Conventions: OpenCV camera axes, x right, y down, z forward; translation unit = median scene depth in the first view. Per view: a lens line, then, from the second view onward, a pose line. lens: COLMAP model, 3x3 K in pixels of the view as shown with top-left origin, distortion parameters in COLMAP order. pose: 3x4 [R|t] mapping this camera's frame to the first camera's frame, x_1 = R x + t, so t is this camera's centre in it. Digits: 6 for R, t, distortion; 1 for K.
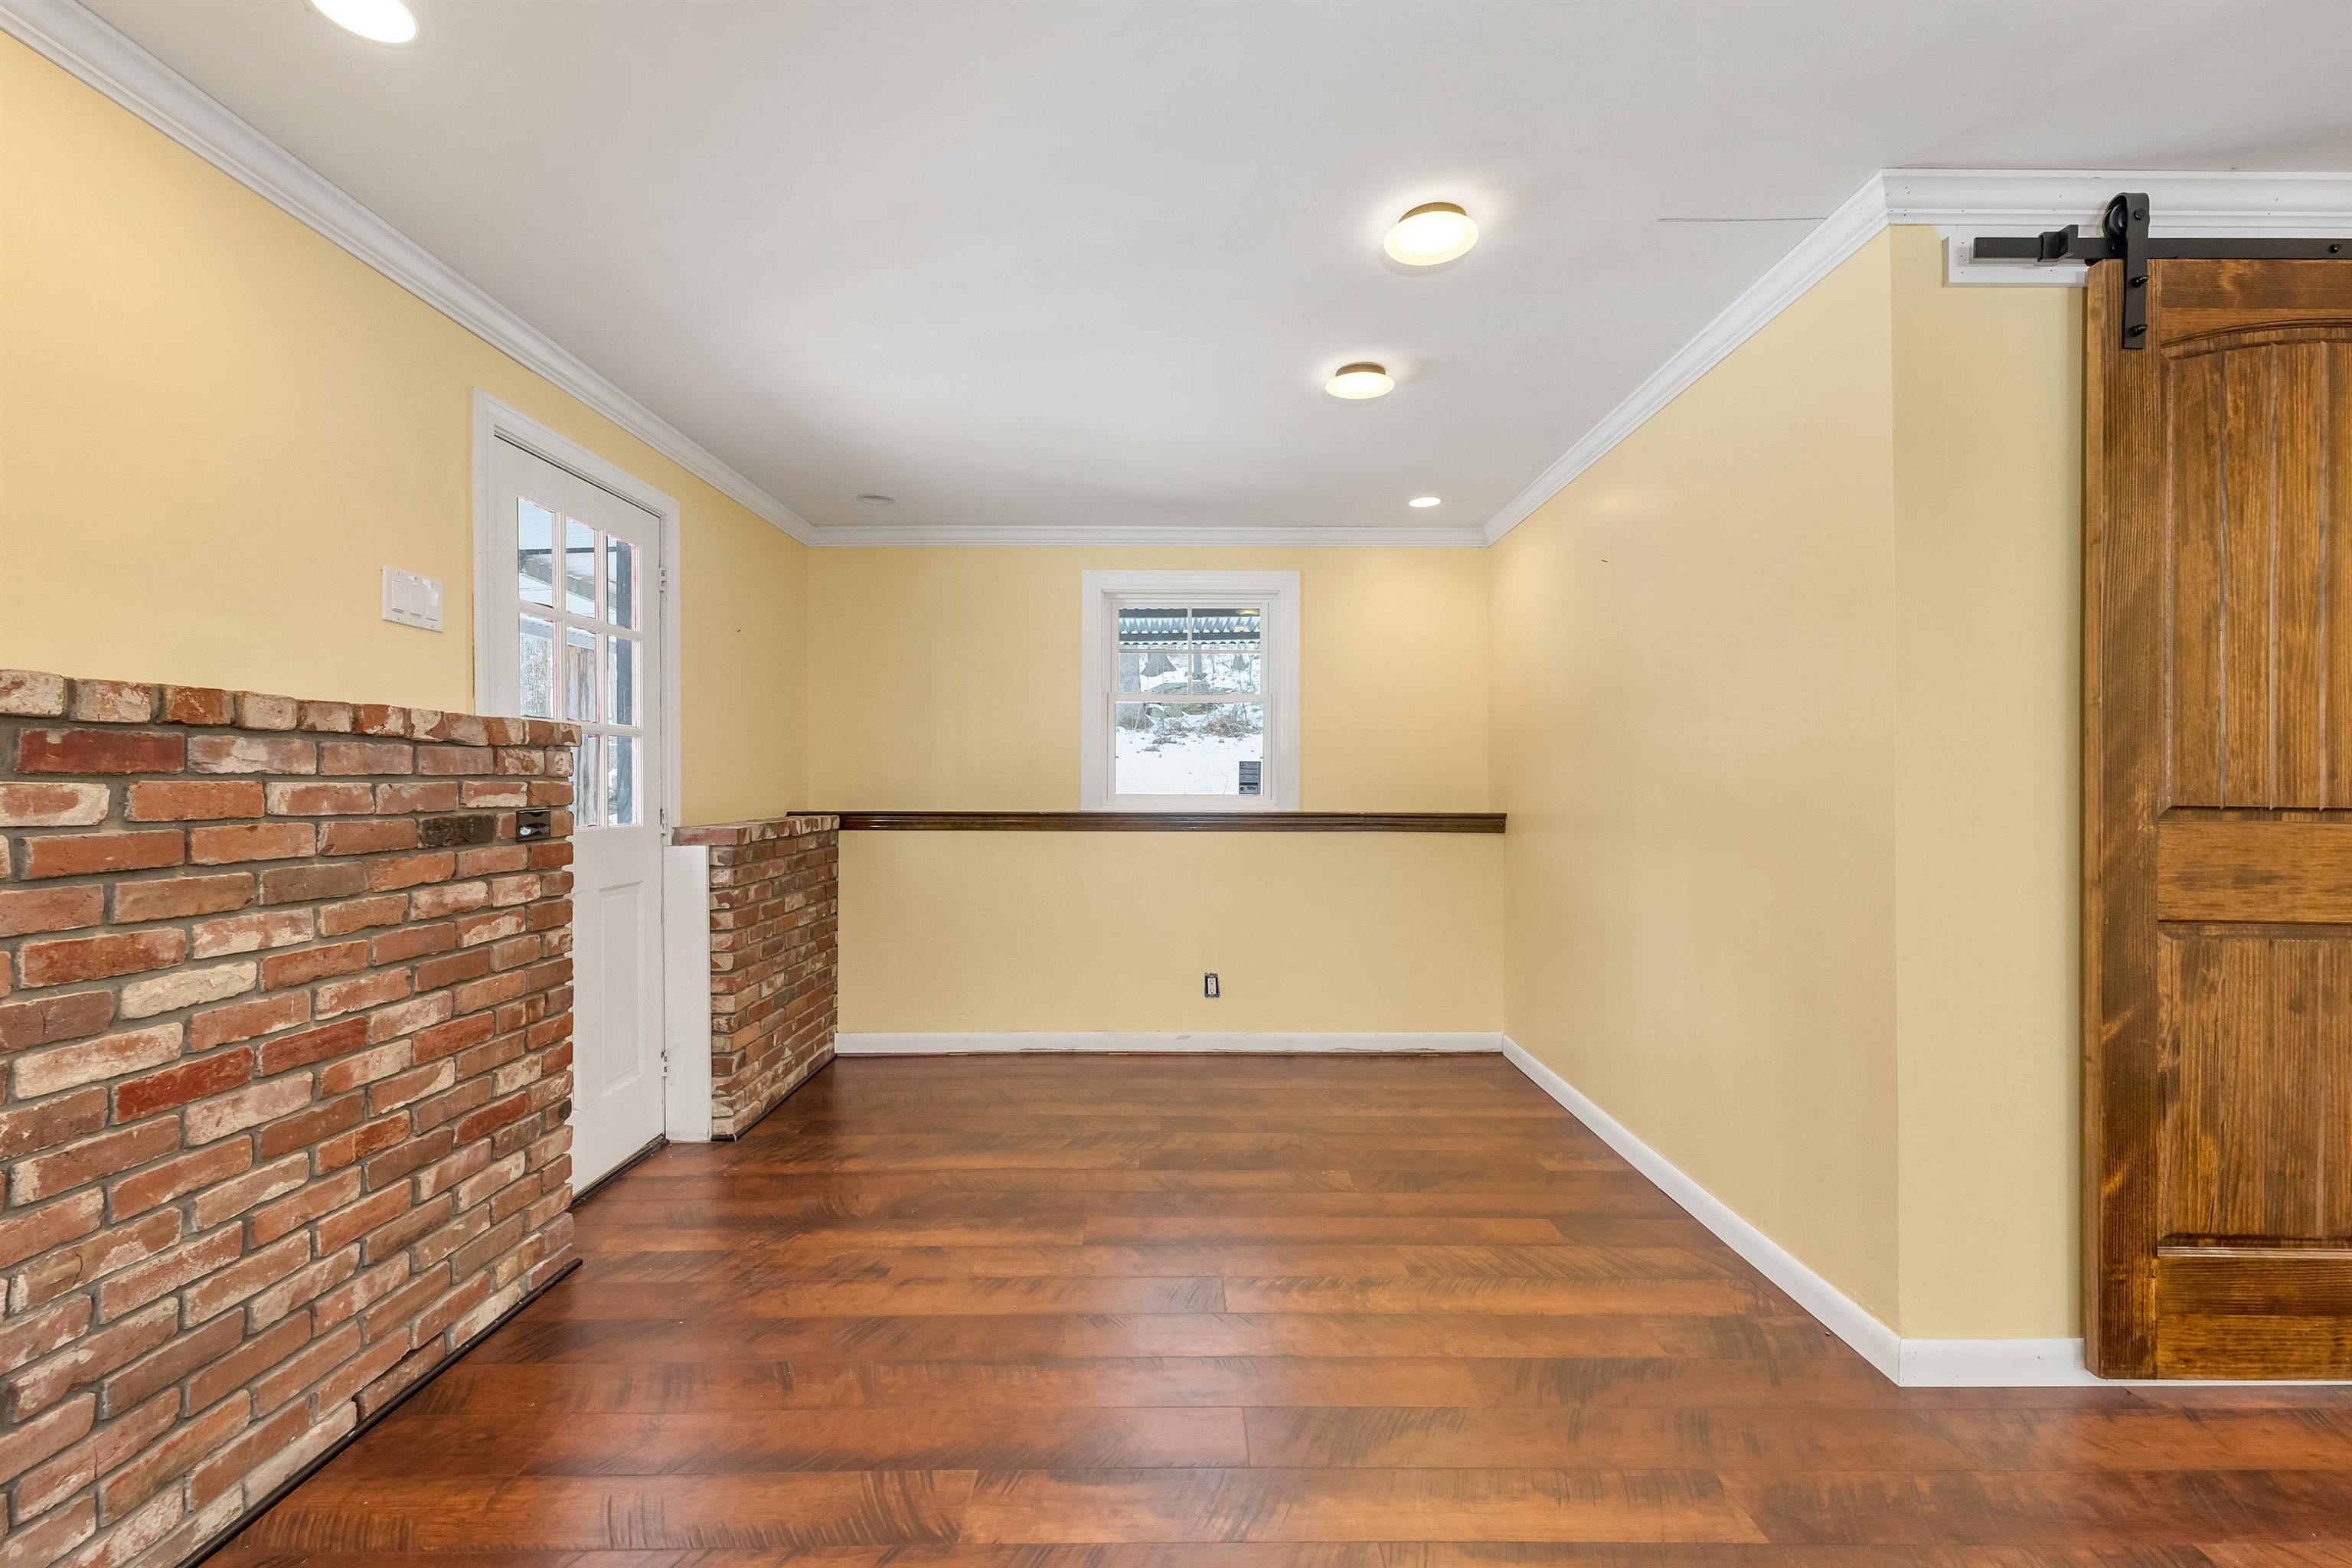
lens RADIAL K [[987.0, 0, 1156.7], [0, 987.0, 782.6], [0, 0, 1]] dist [0.003133, -0.000546]
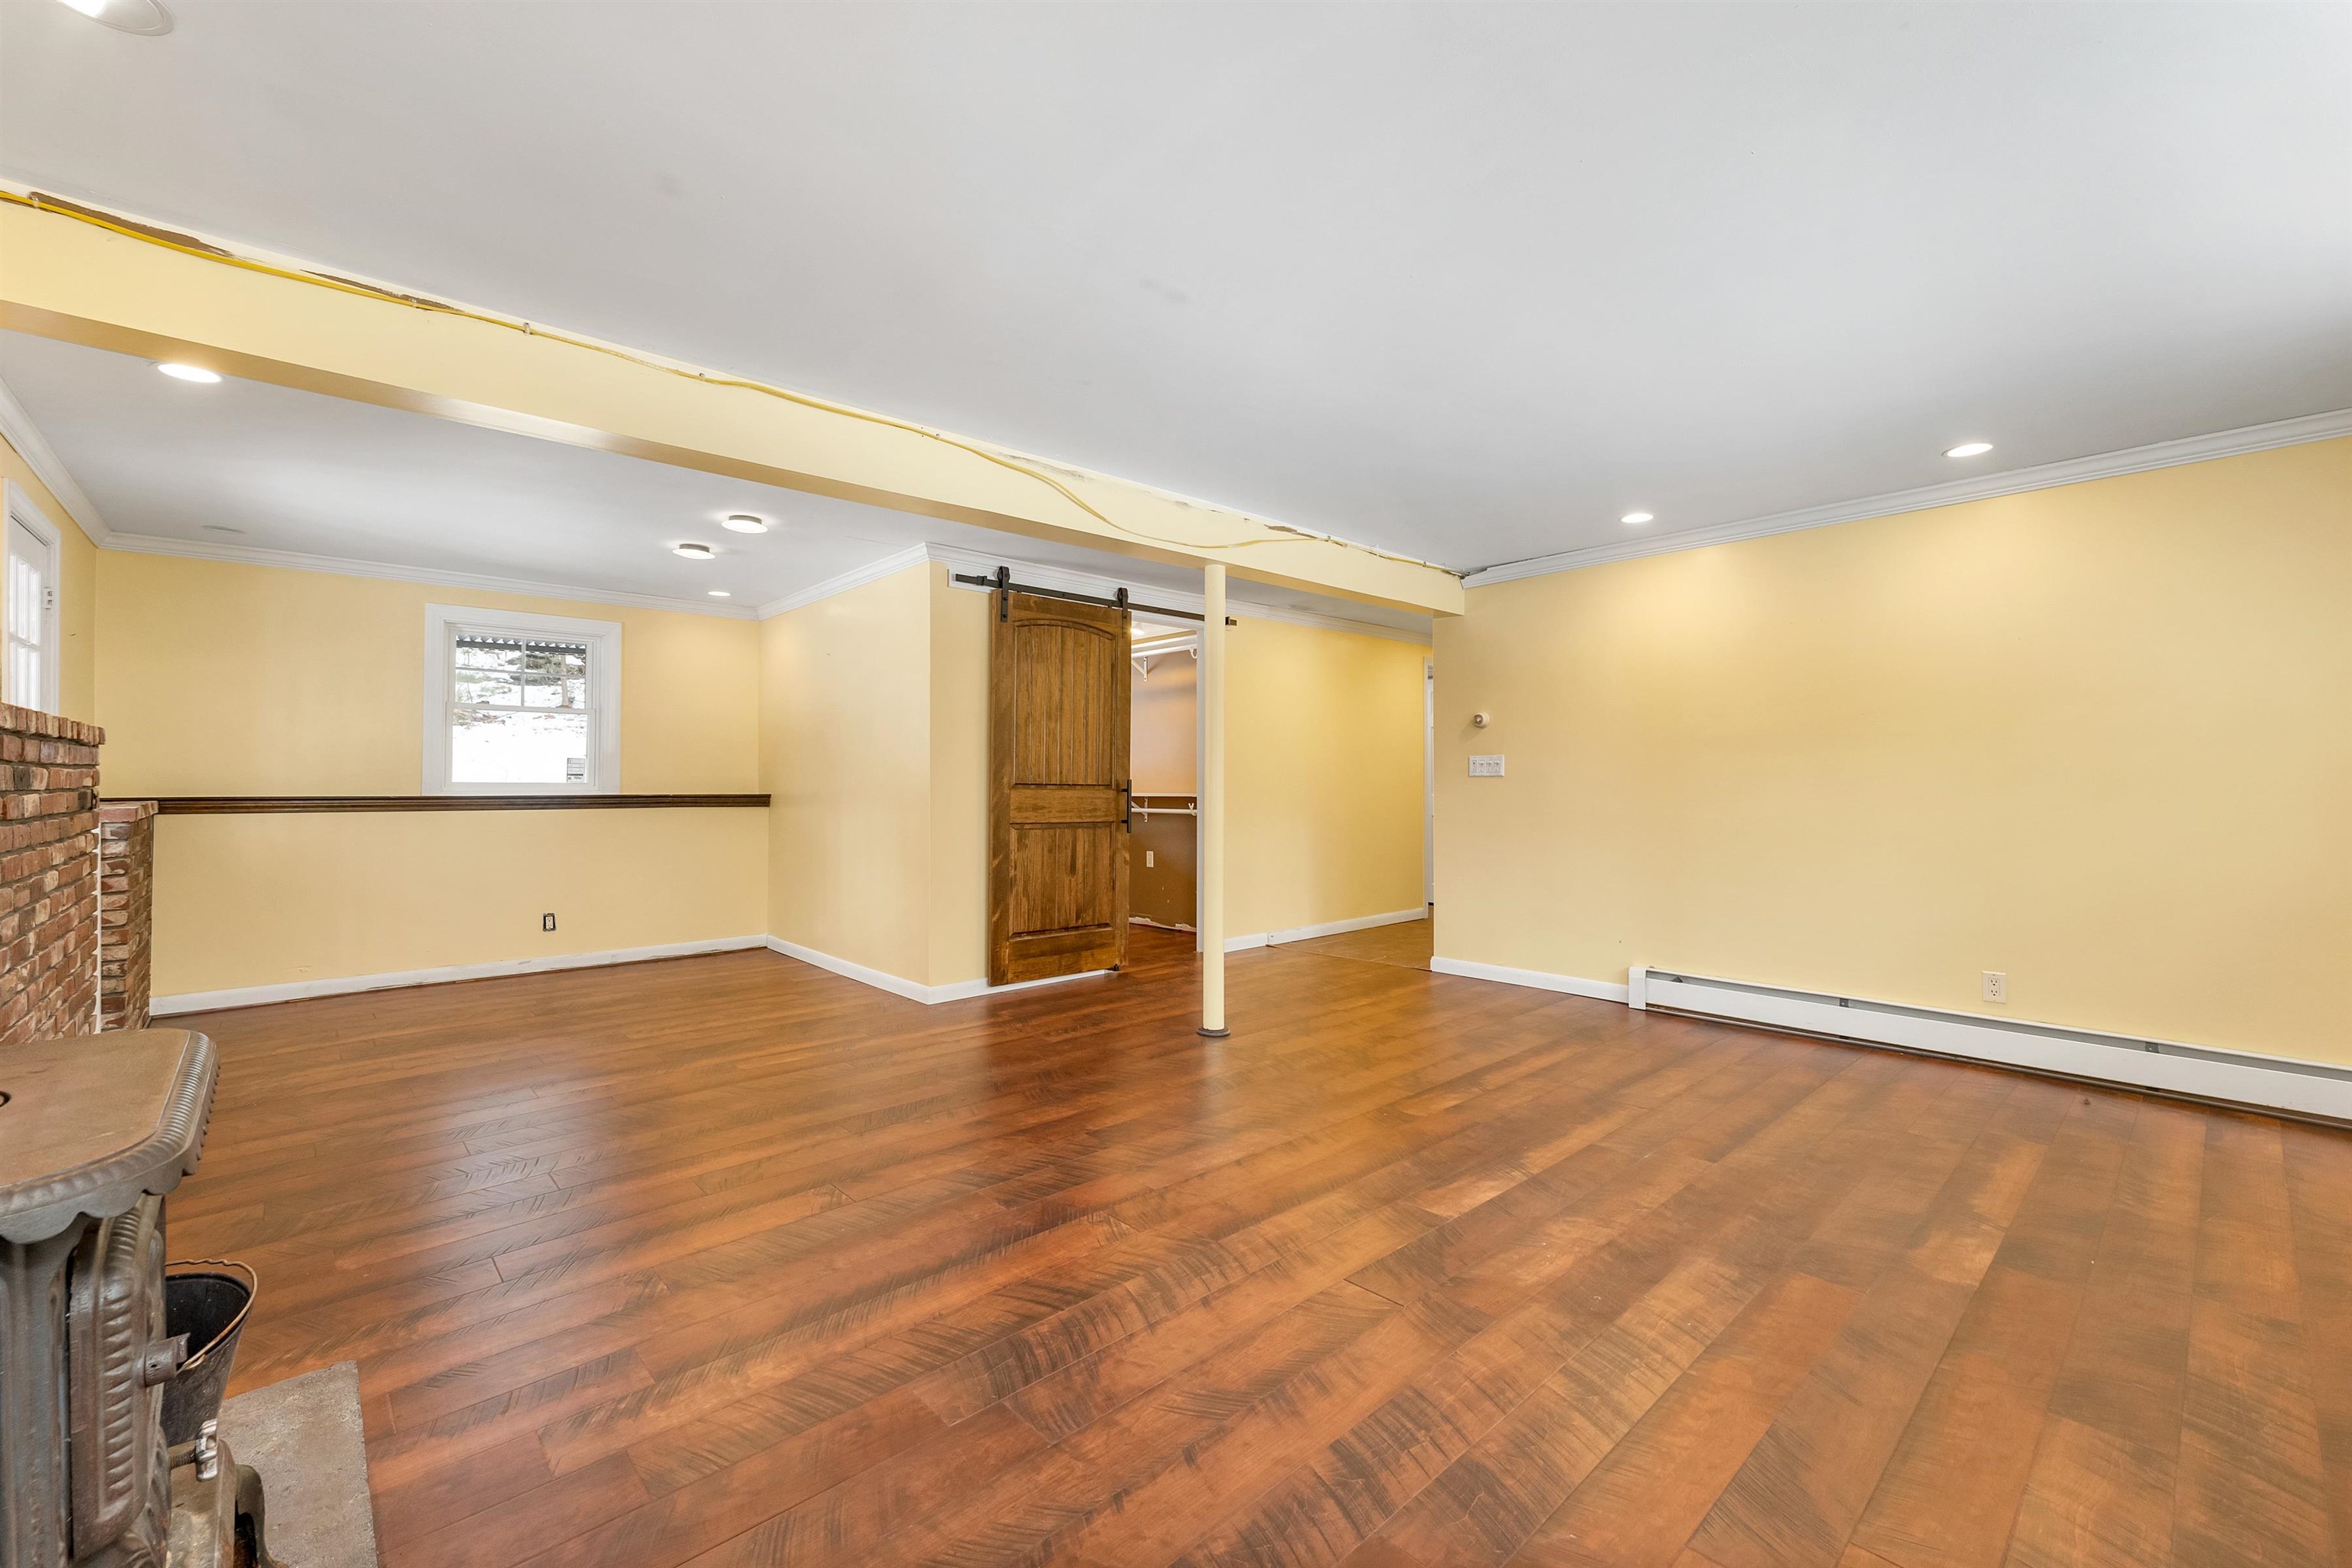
lens RADIAL K [[987.0, 0, 1187.3], [0, 987.0, 763.2], [0, 0, 1]] dist [0.003133, -0.000546]
pose [[0.730198, 0.013945, 0.683093, -0.554254], [-0.003493, 0.999855, -0.016677, 0.011651], [-0.683226, 0.009791, 0.730141, -1.416230]]
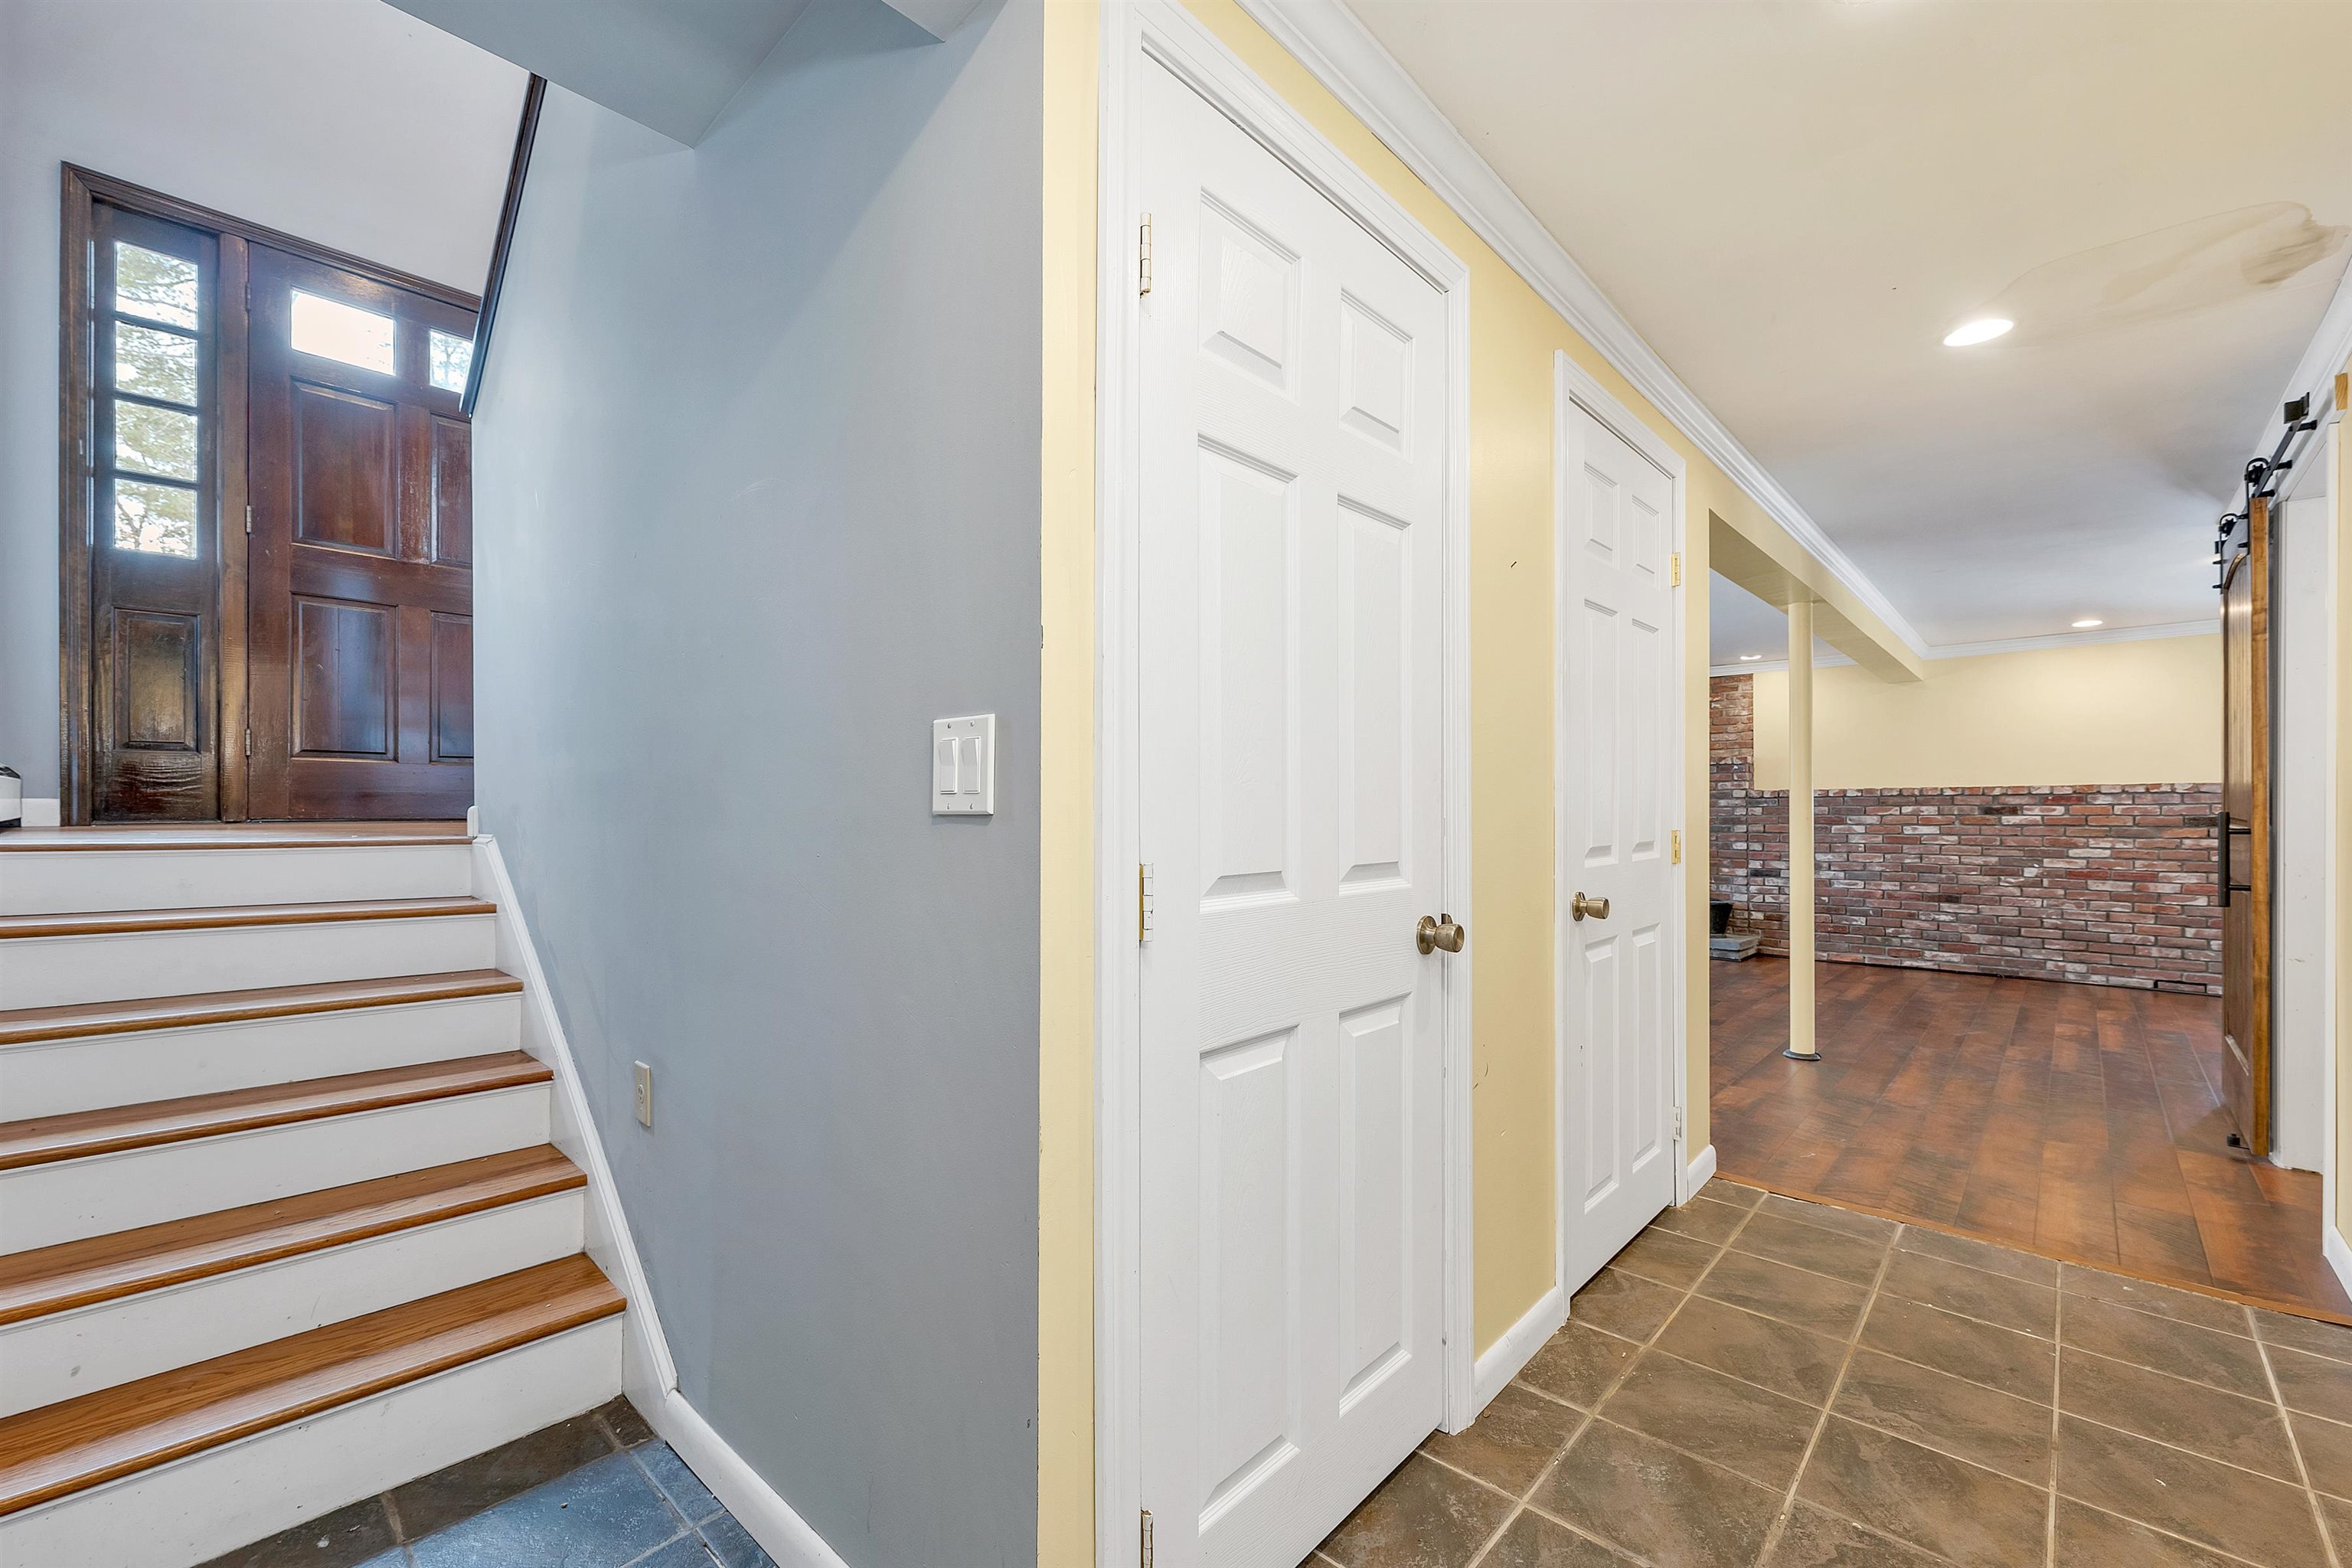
lens RADIAL K [[987.0, 0, 1145.6], [0, 987.0, 802.6], [0, 0, 1]] dist [0.003133, -0.000546]
pose [[-0.691632, -0.003219, -0.722243, 4.086990], [0.003027, 0.999968, -0.007355, 0.002117], [0.722243, -0.007273, -0.691601, 0.817209]]
